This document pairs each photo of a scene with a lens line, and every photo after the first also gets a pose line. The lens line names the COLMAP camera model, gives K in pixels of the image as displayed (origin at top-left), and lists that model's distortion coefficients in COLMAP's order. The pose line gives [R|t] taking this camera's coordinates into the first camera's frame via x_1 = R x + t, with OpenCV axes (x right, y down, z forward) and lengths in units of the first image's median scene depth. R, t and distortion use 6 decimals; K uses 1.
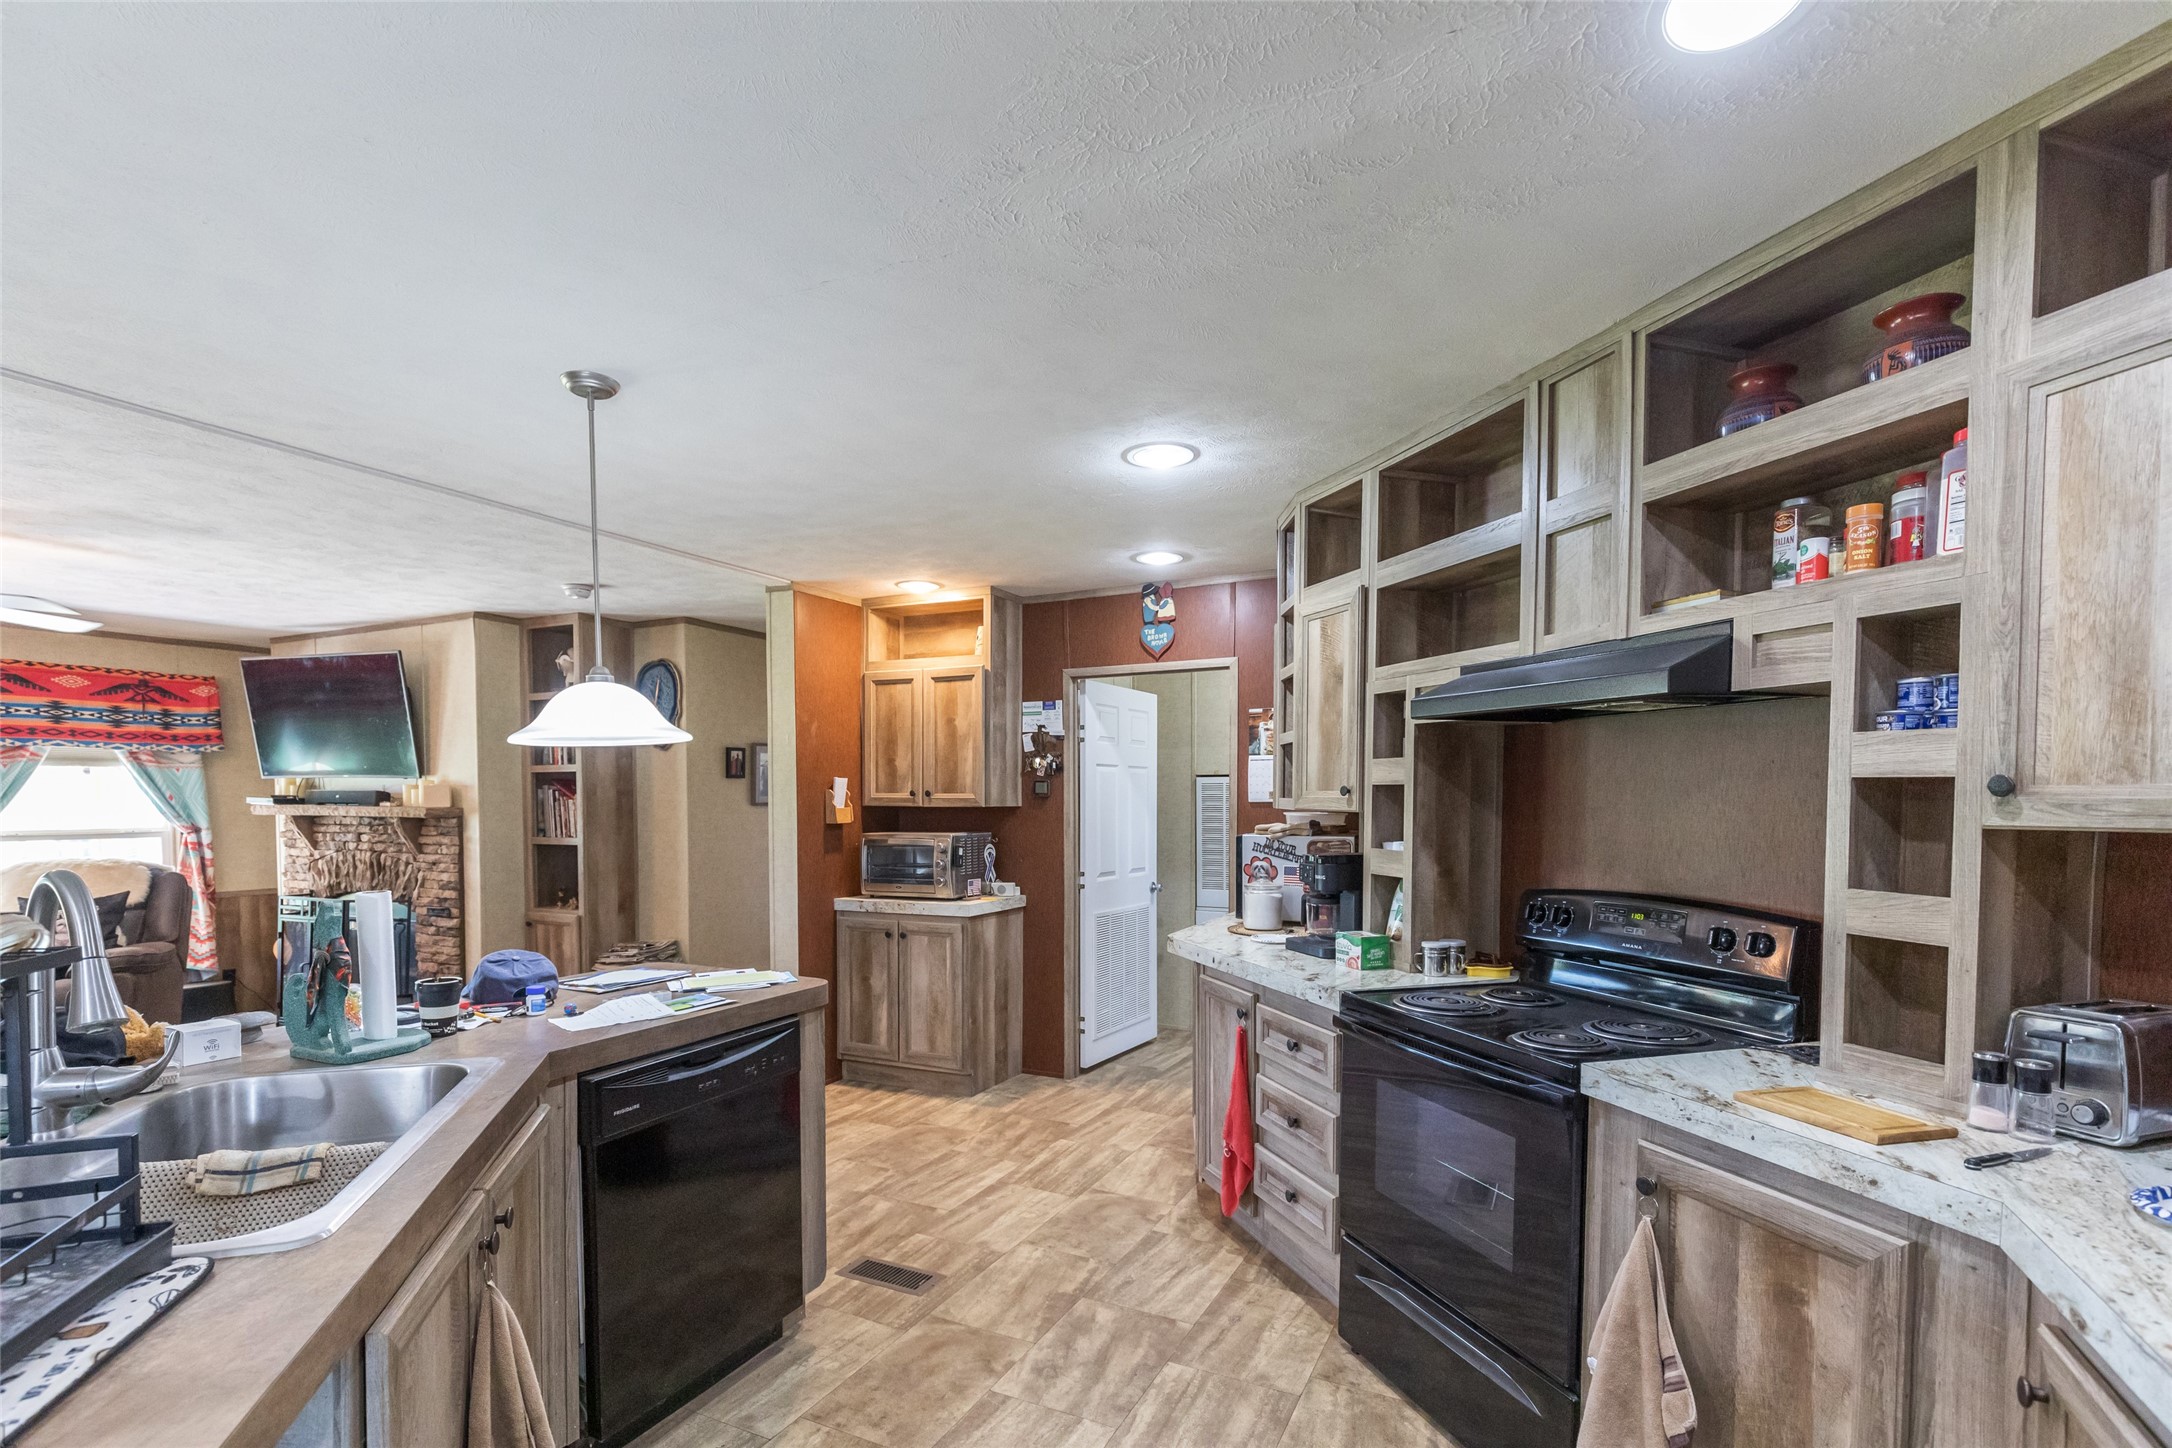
lens RADIAL K [[989.7, 0, 1095.5], [0, 989.7, 849.7], [0, 0, 1]] dist [0.000231, 0.000014]
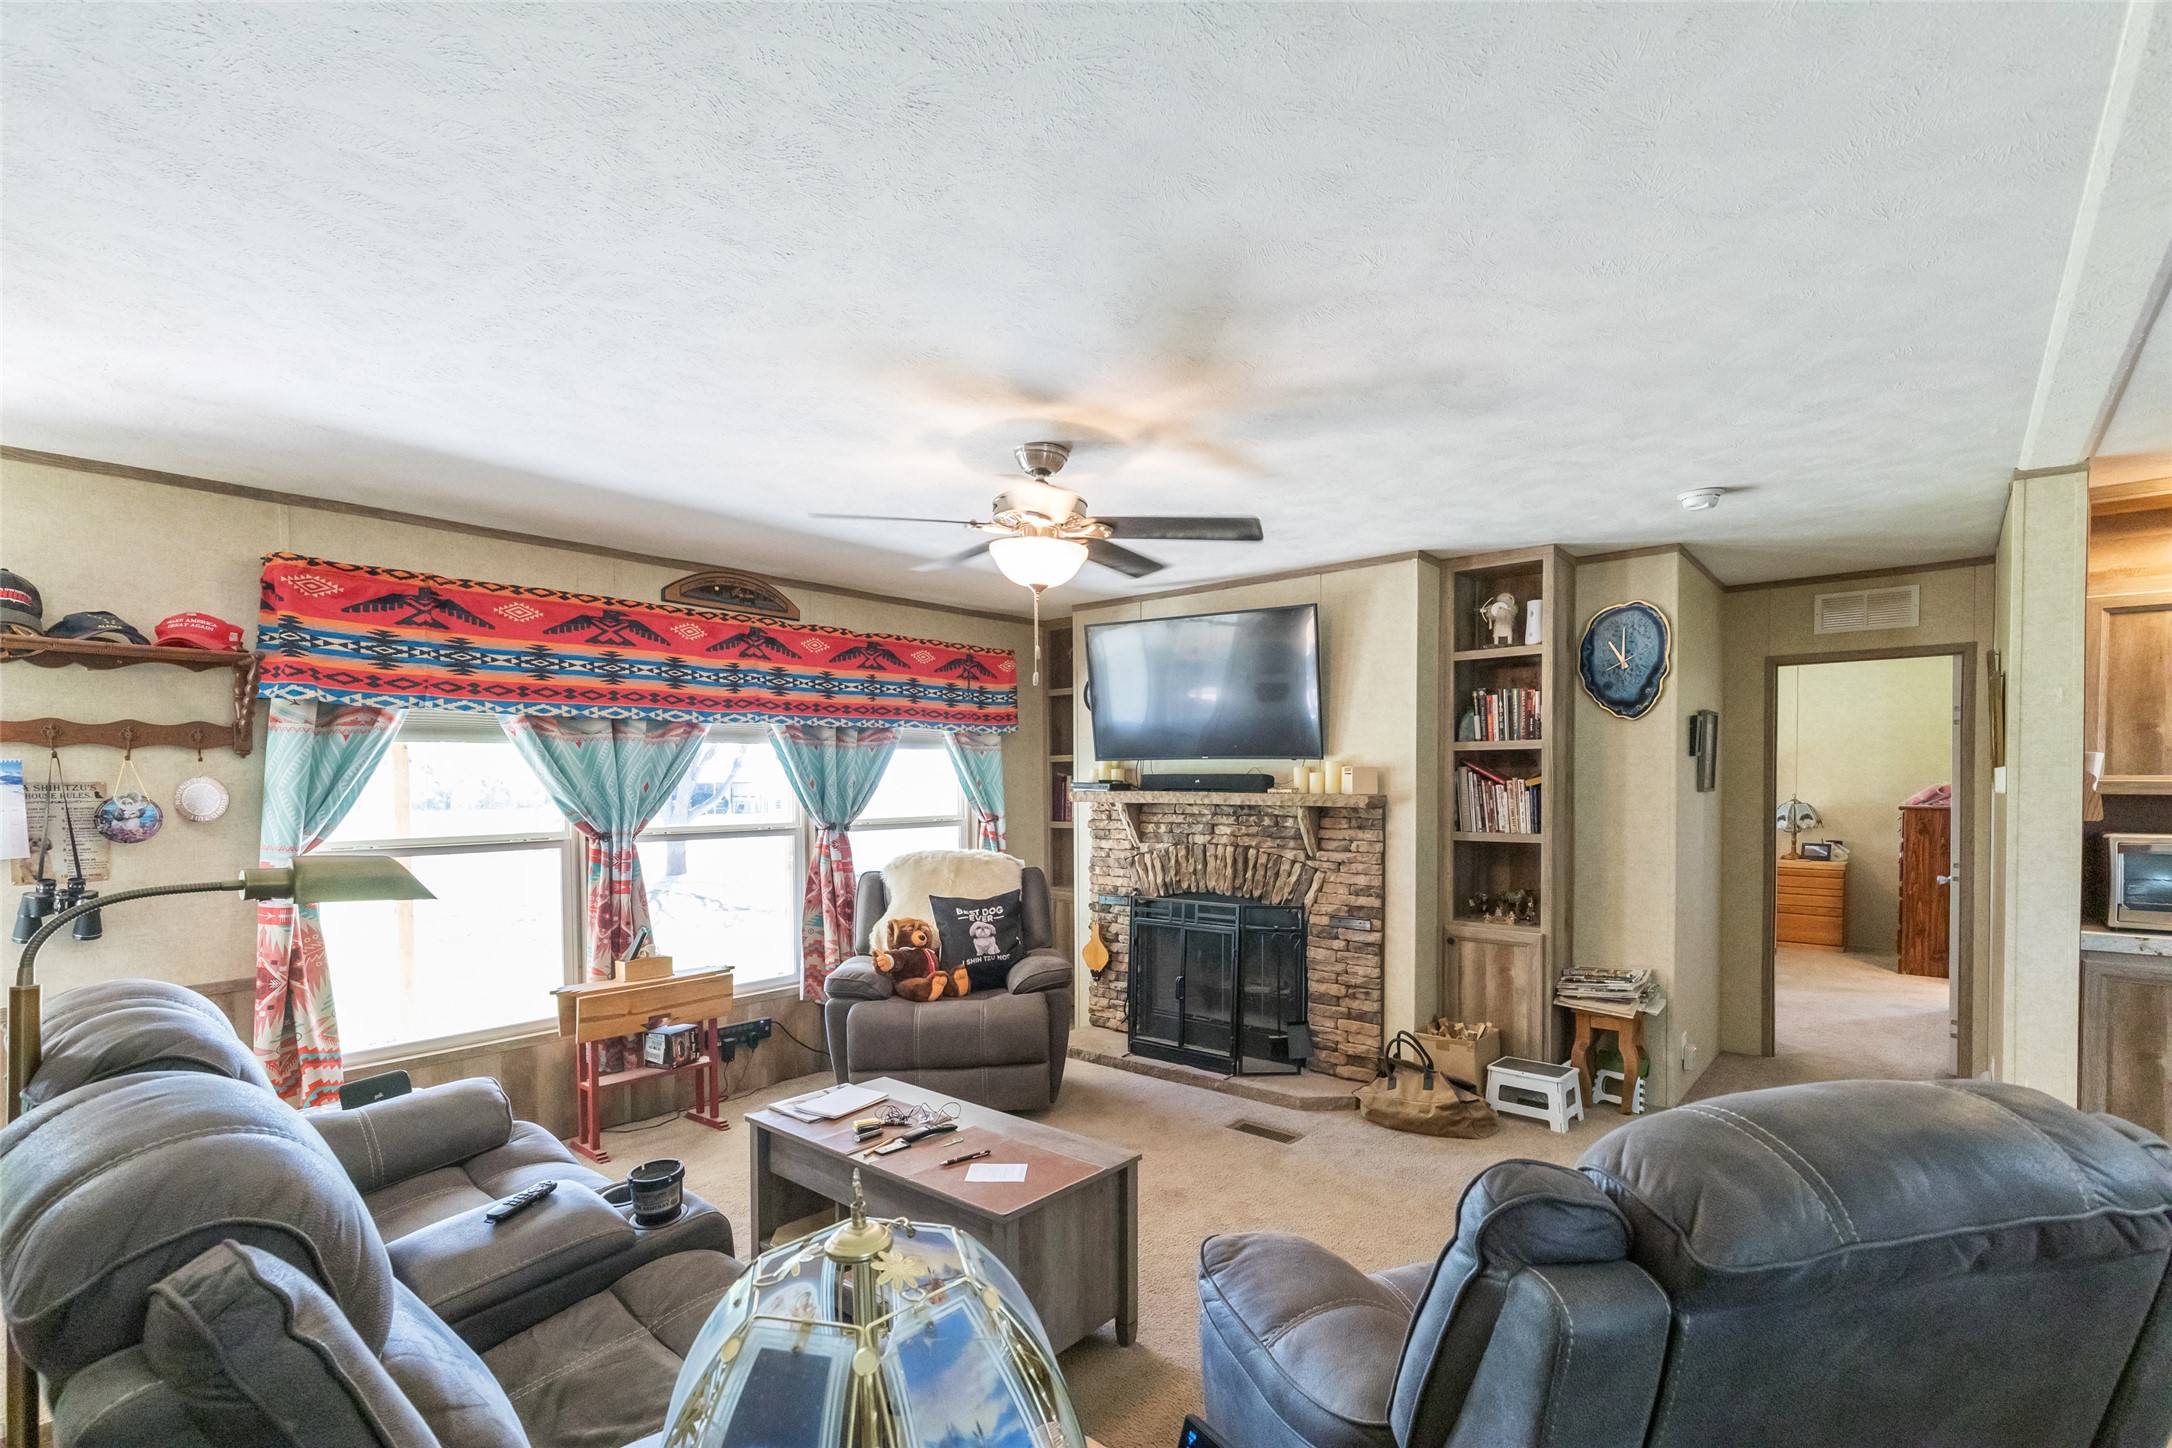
lens RADIAL K [[978.0, 0, 1110.7], [0, 978.0, 808.6], [0, 0, 1]] dist [0.002366, 0.000105]
pose [[0.969756, 0.003862, -0.244046, -0.650917], [-0.009317, 0.999732, -0.021203, -0.012050], [0.243899, 0.022835, 0.969532, 0.168168]]
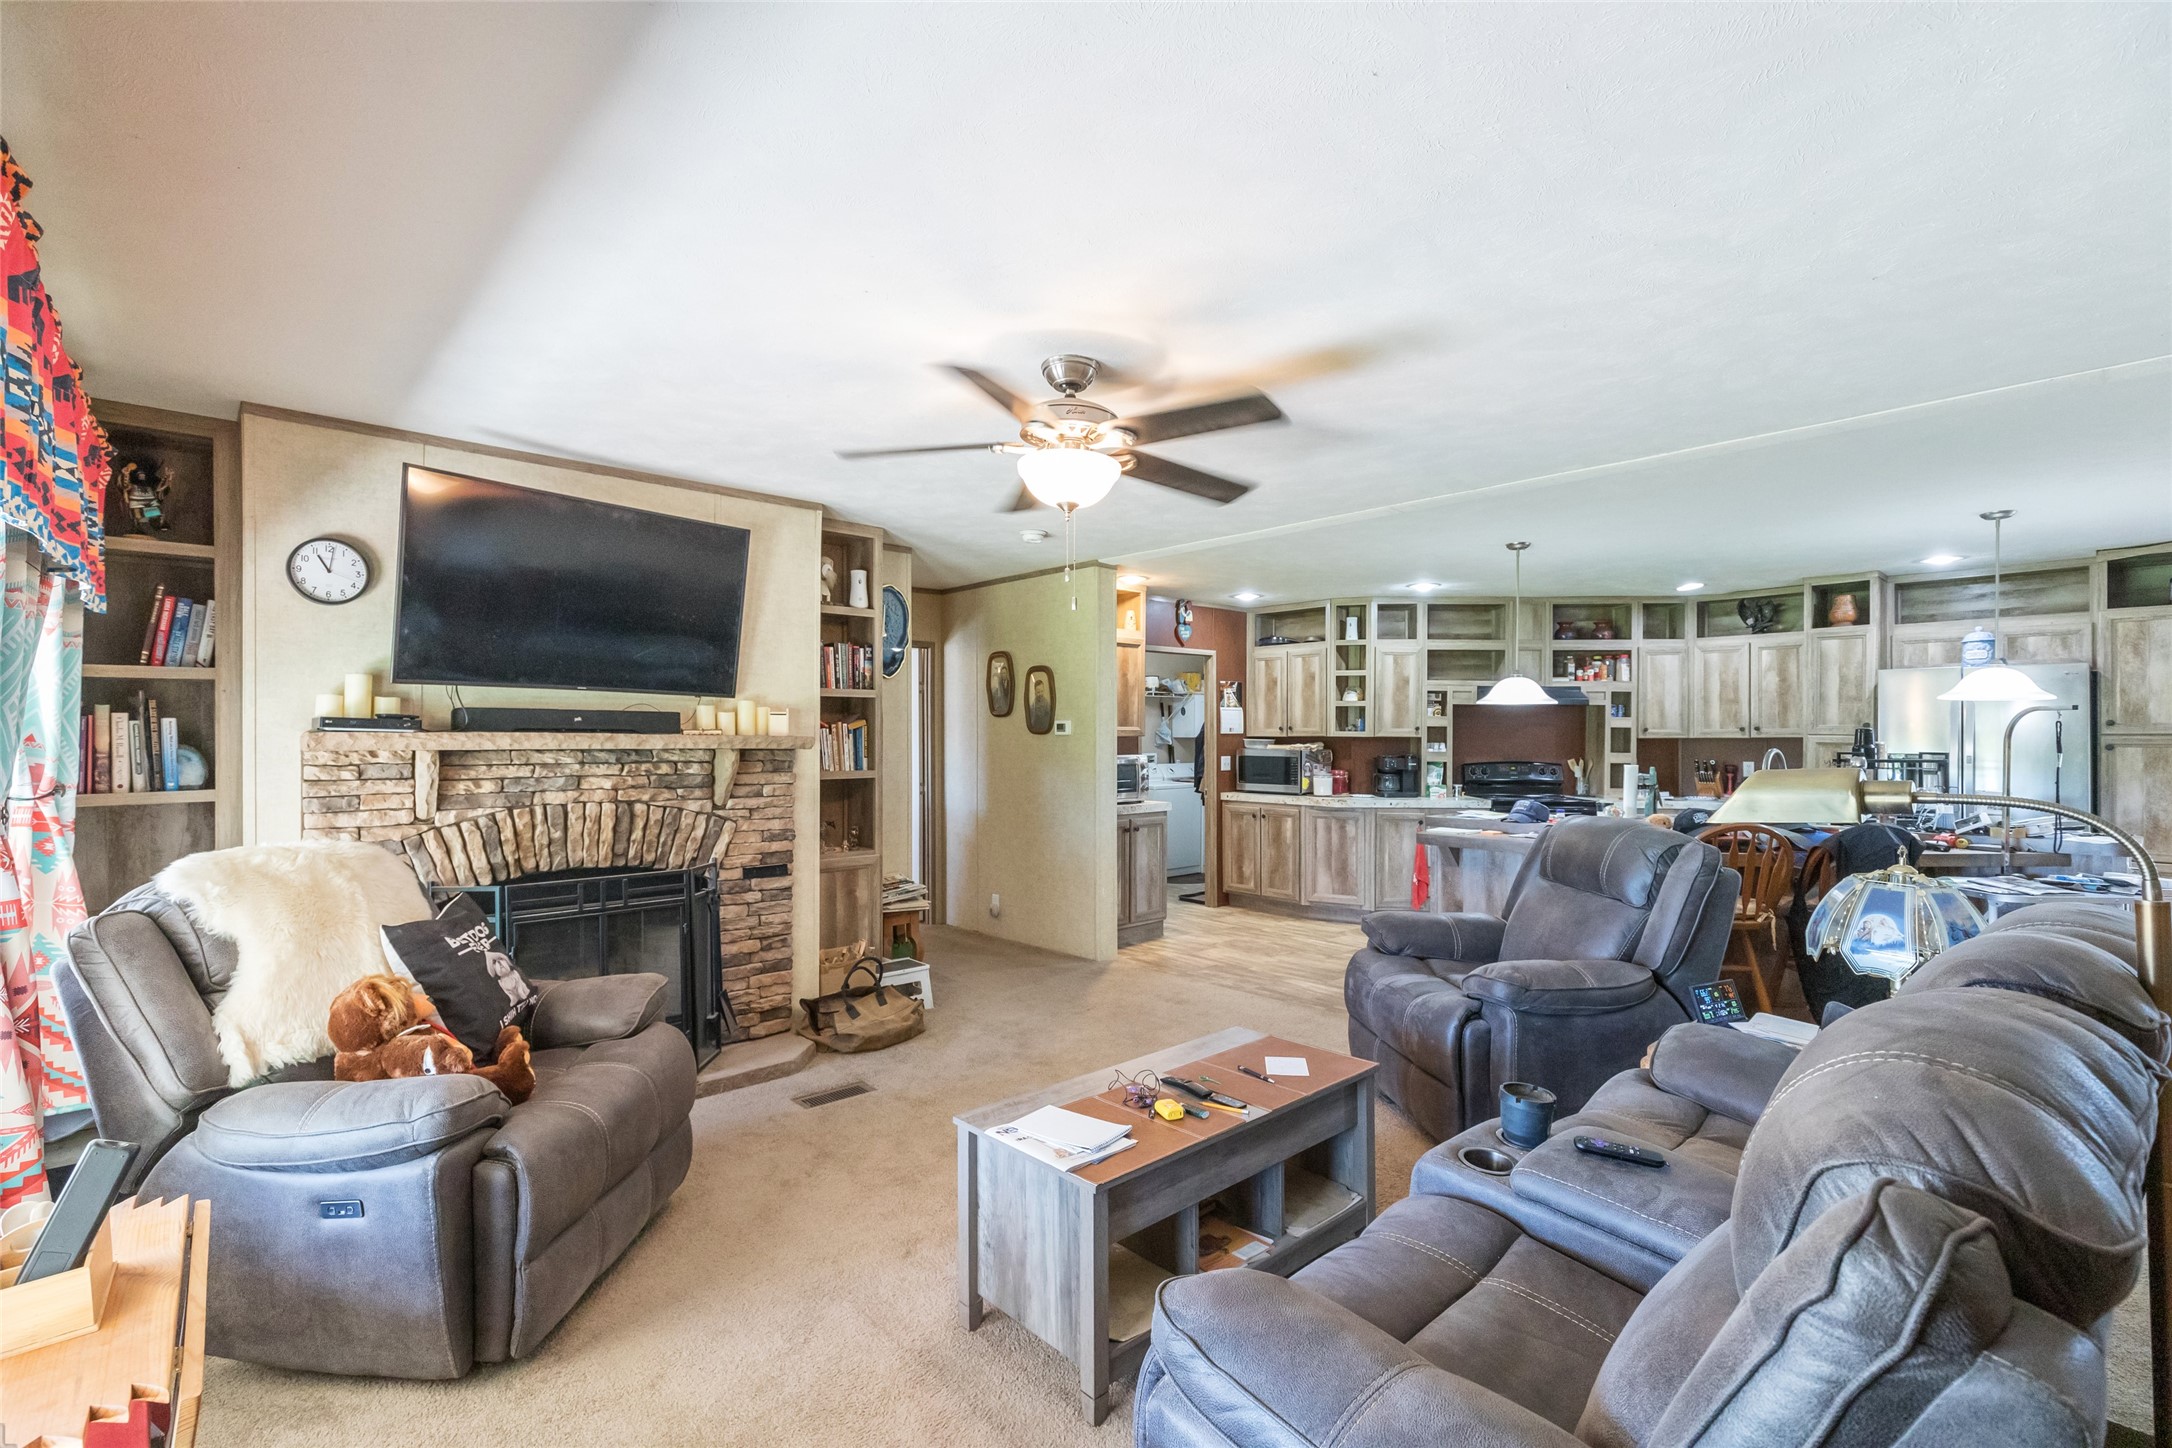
lens RADIAL K [[977.5, 0, 1076.5], [0, 977.5, 735.4], [0, 0, 1]] dist [0.005437, 0.000506]
pose [[0.378256, 0.001745, 0.925700, -1.267148], [0.043652, 0.998852, -0.019720, -0.017434], [-0.924671, 0.047868, 0.377745, 0.474369]]
